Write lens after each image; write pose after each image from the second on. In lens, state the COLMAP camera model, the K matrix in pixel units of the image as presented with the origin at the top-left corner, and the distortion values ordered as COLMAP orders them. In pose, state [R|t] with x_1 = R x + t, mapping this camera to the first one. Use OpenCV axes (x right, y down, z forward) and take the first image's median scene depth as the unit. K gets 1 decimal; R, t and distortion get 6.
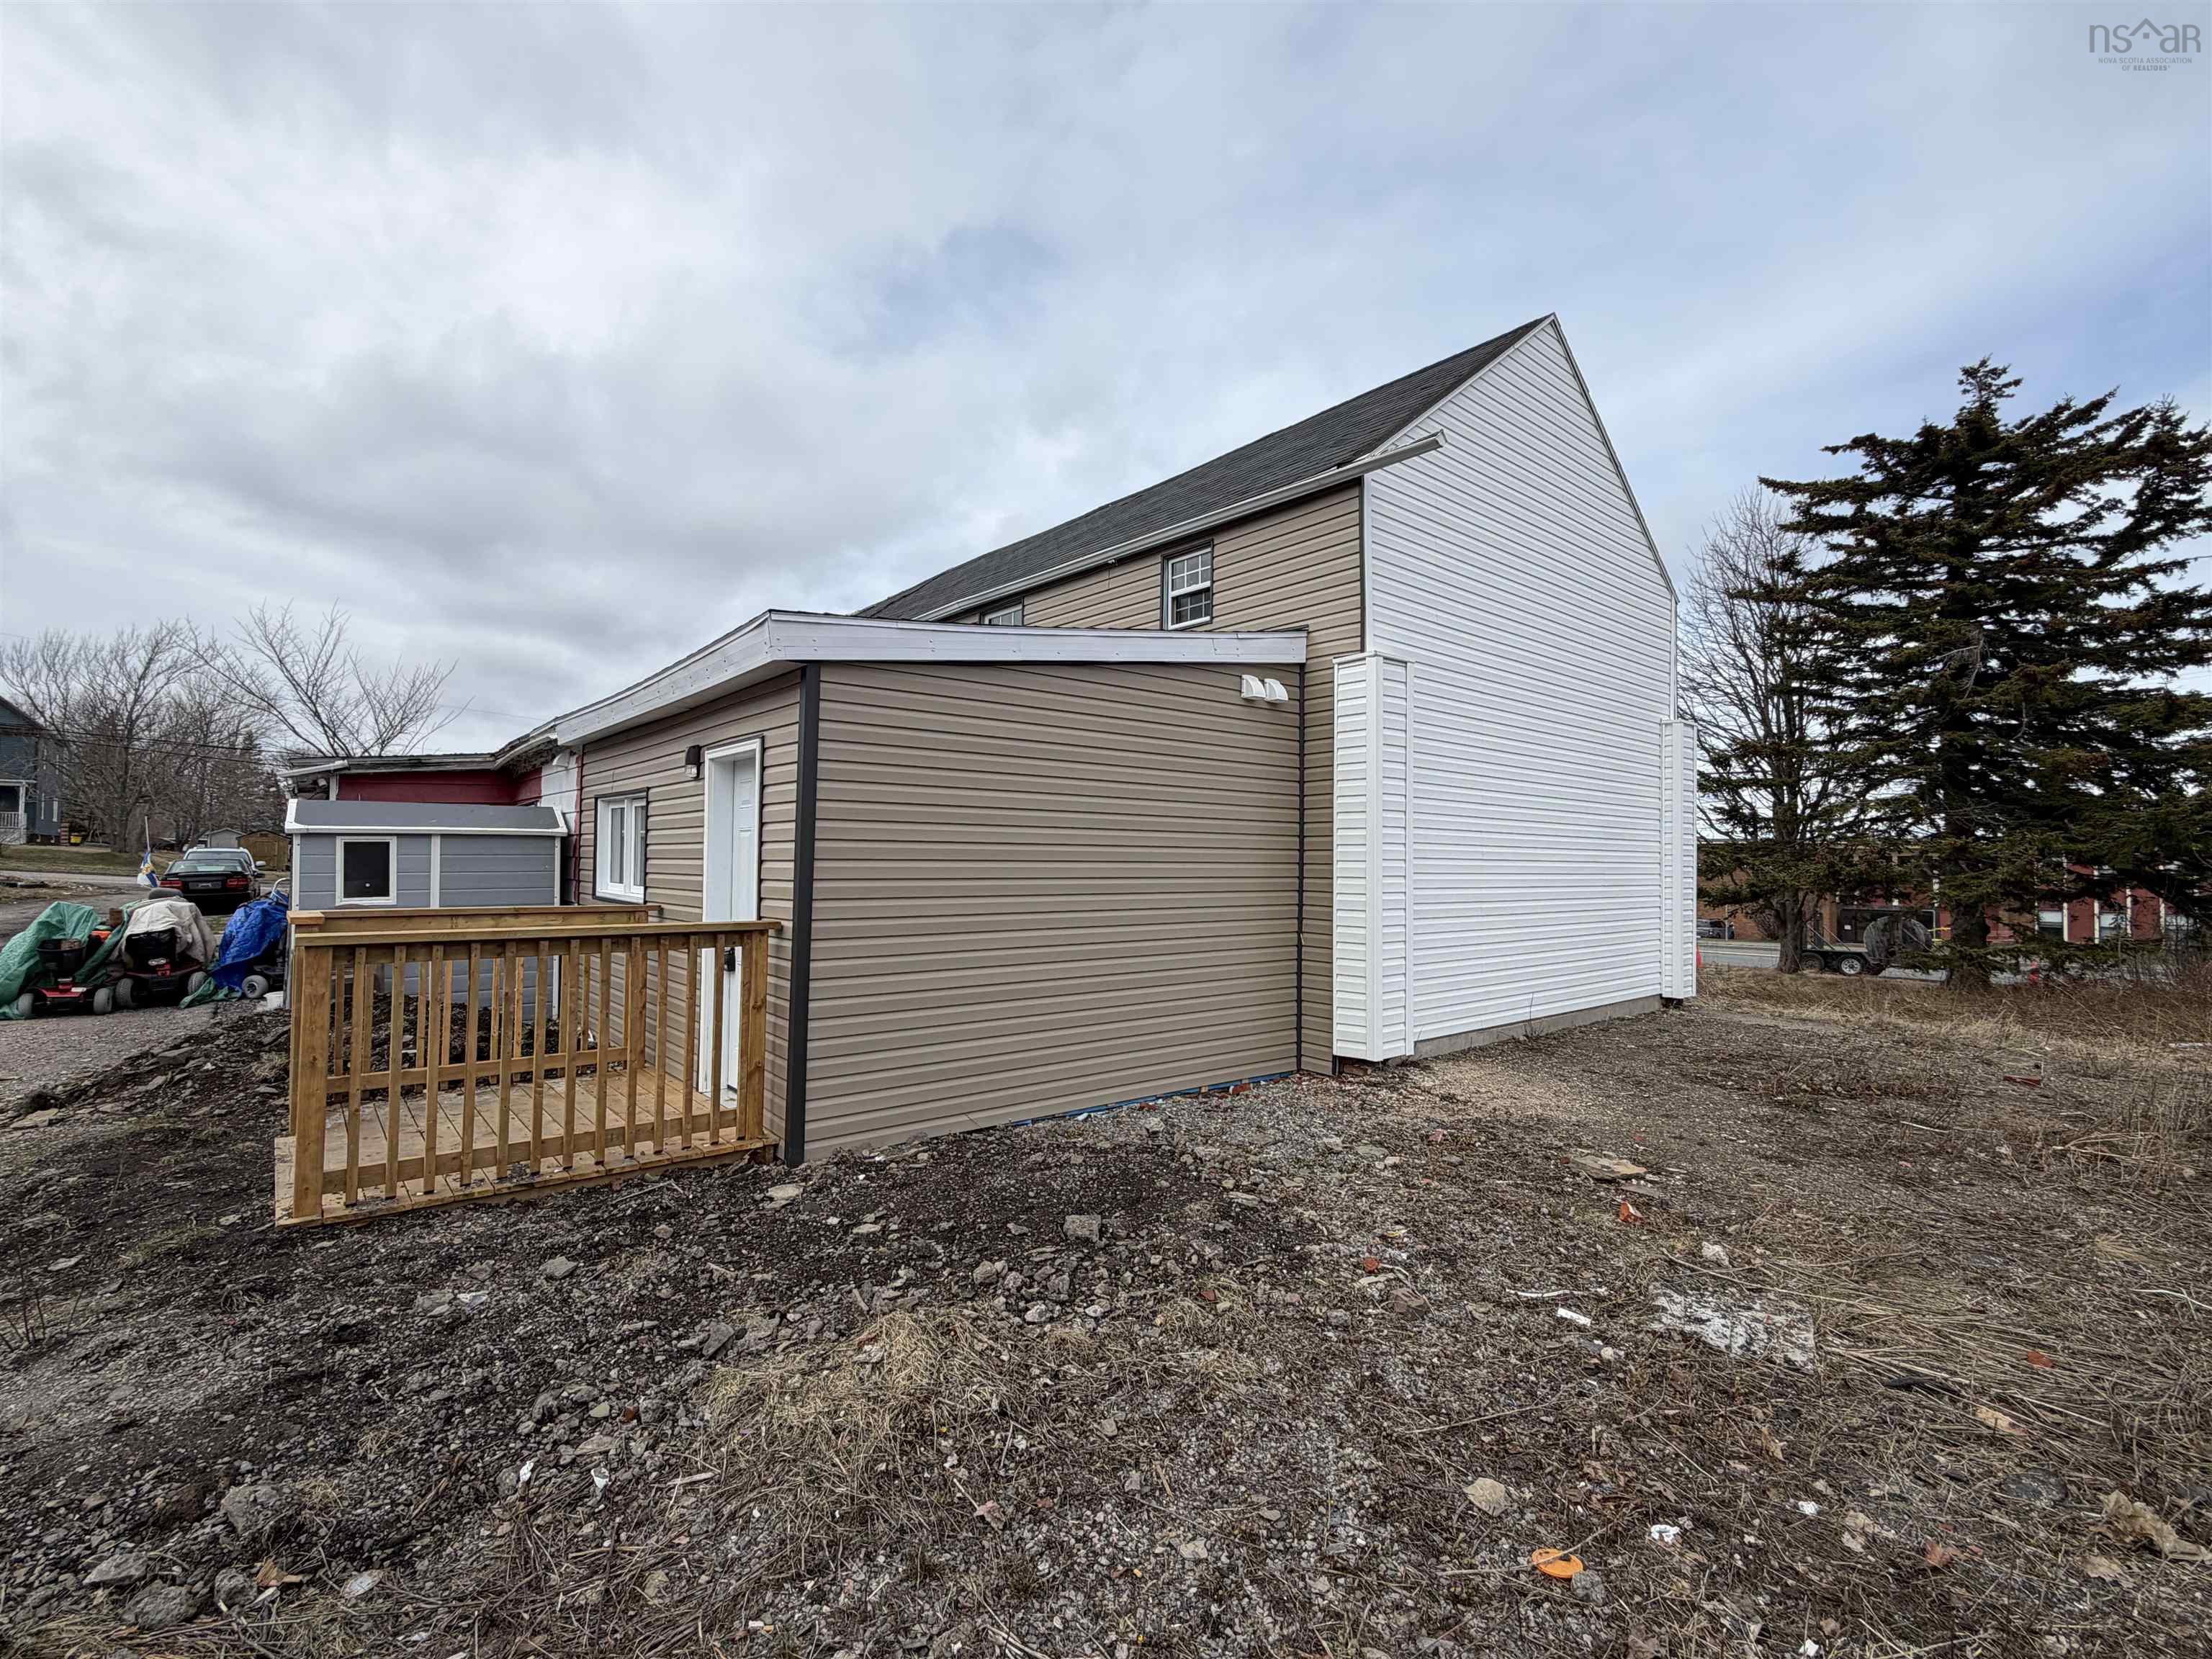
lens RADIAL K [[980.9, 0, 1102.0], [0, 980.9, 832.3], [0, 0, 1]] dist [-0.001156, -0.000588]
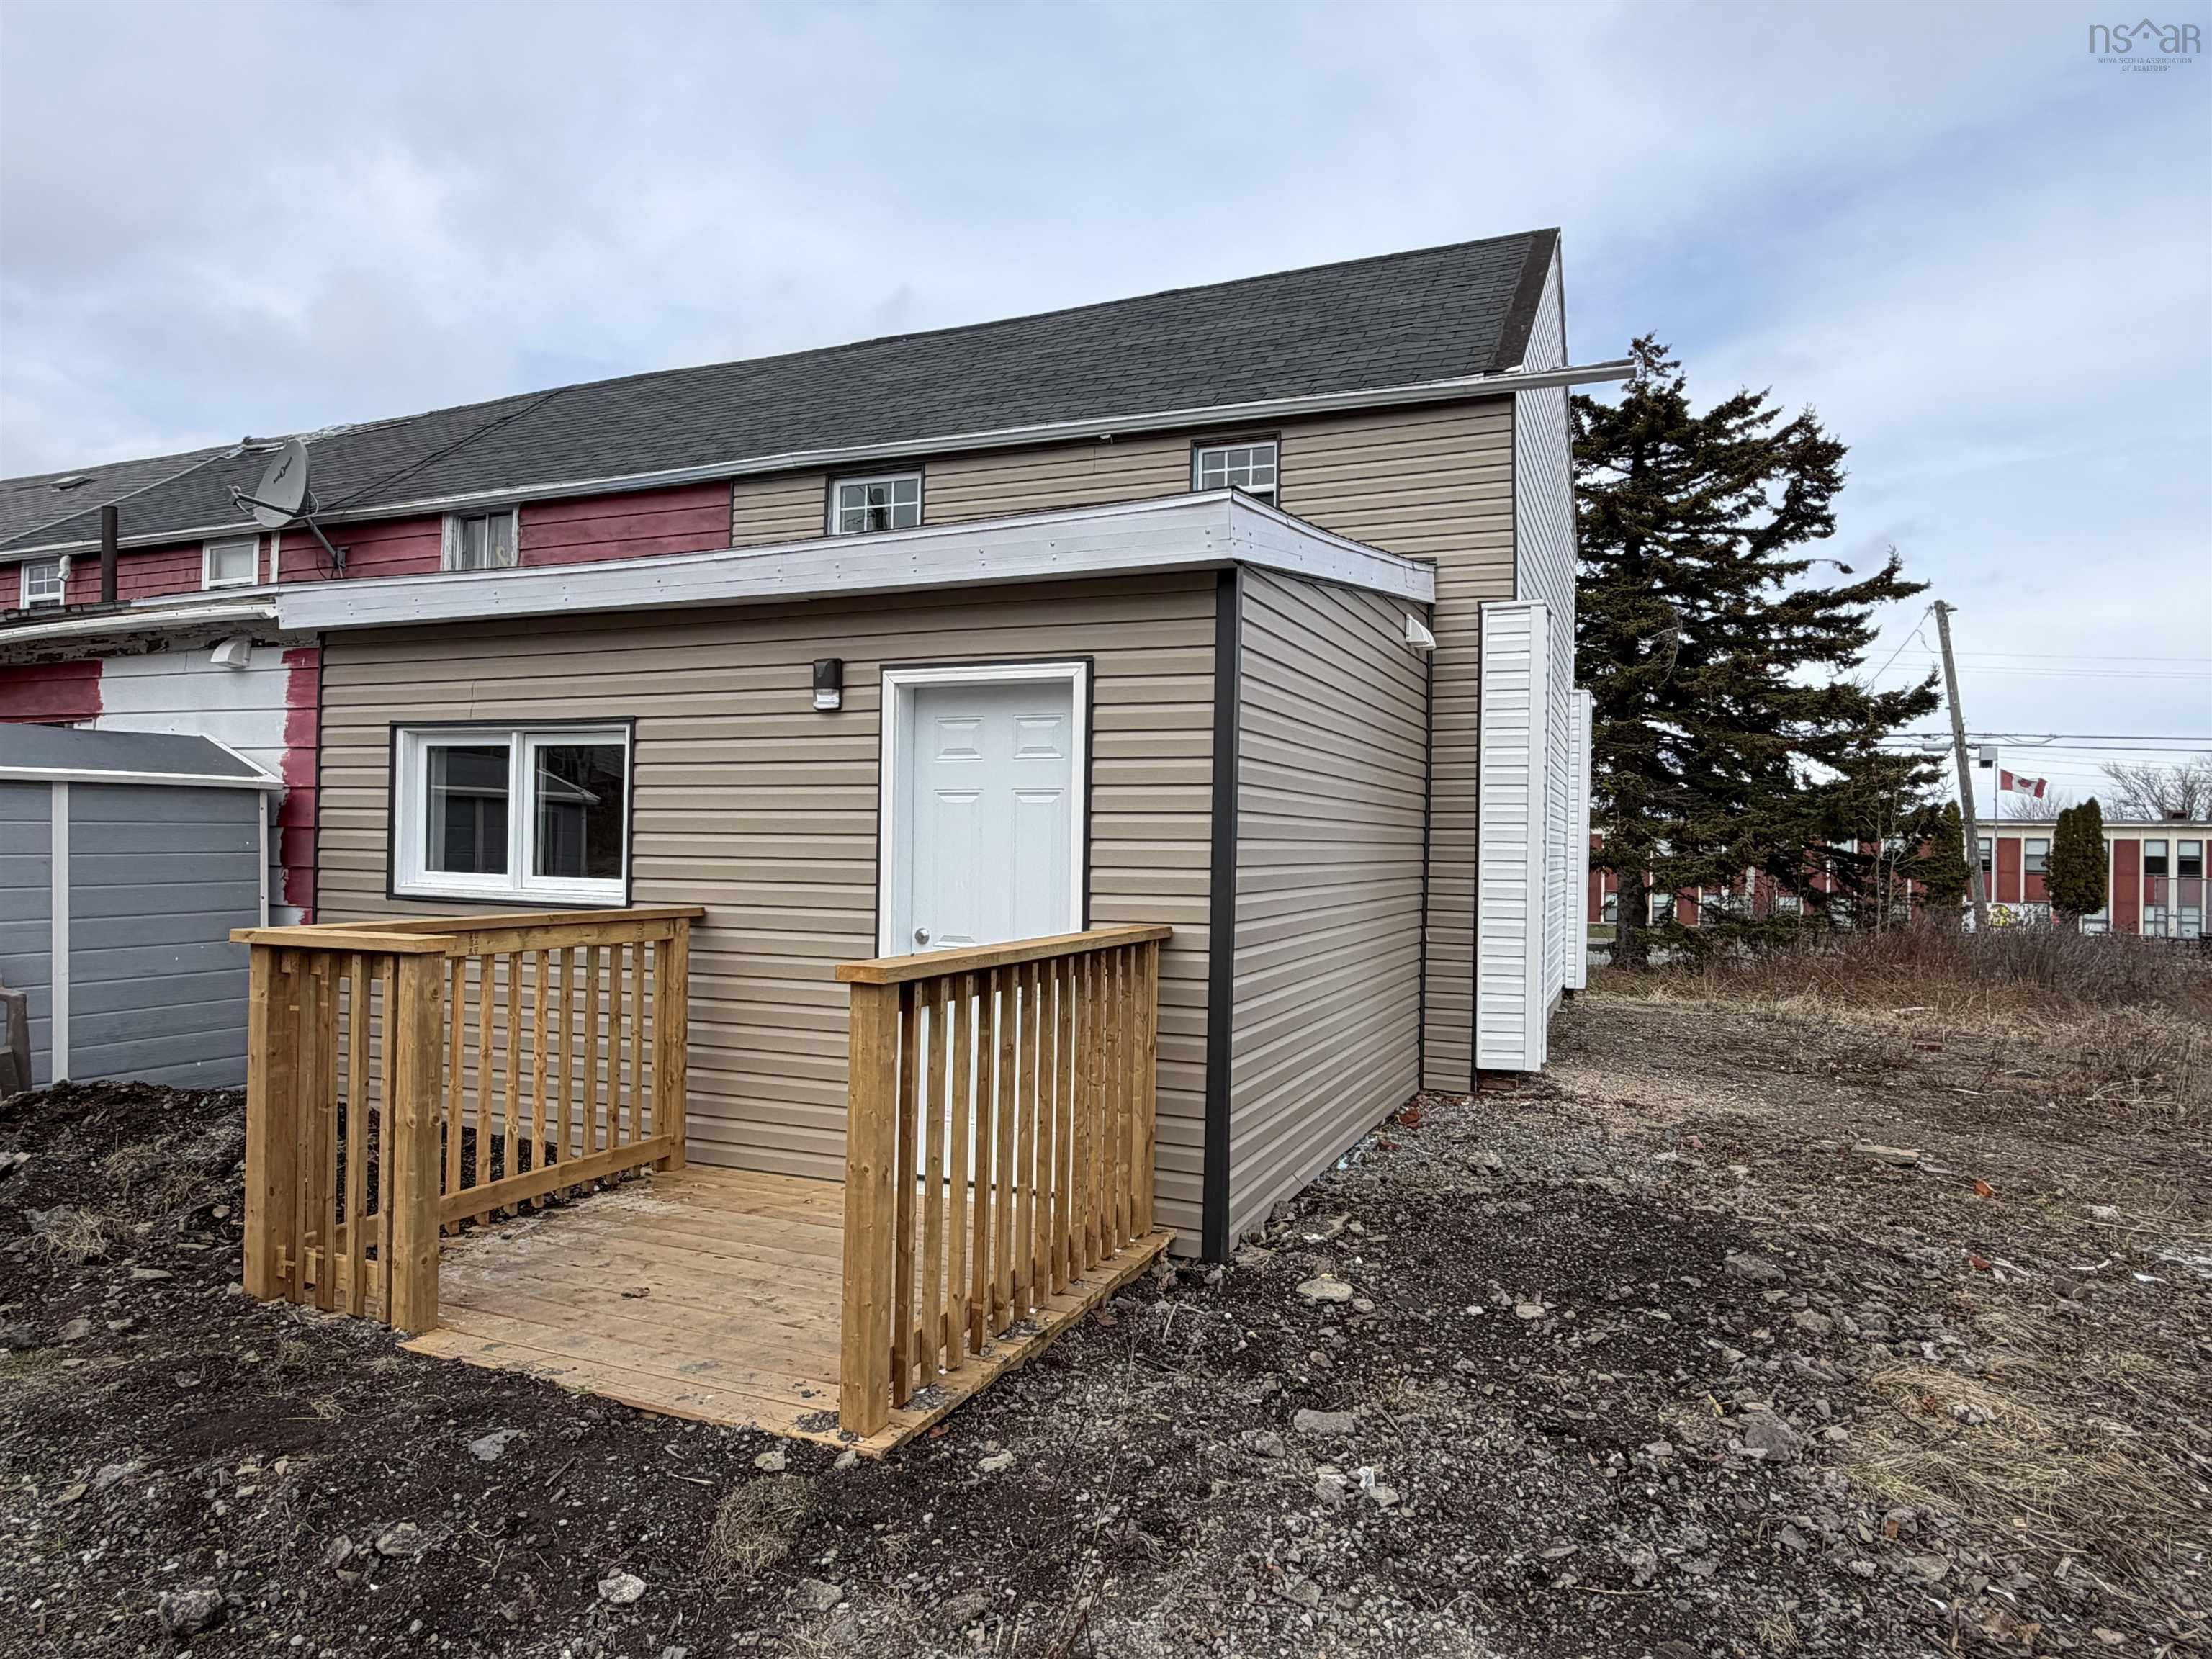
lens RADIAL K [[1327.4, 0, 1109.1], [0, 1327.4, 834.6], [0, 0, 1]] dist [0.007668, 0.001192]
pose [[0.889686, 0.006952, 0.456520, -0.502265], [-0.019400, 0.999557, 0.022586, 0.002874], [-0.456161, -0.028951, 0.889426, 0.107271]]
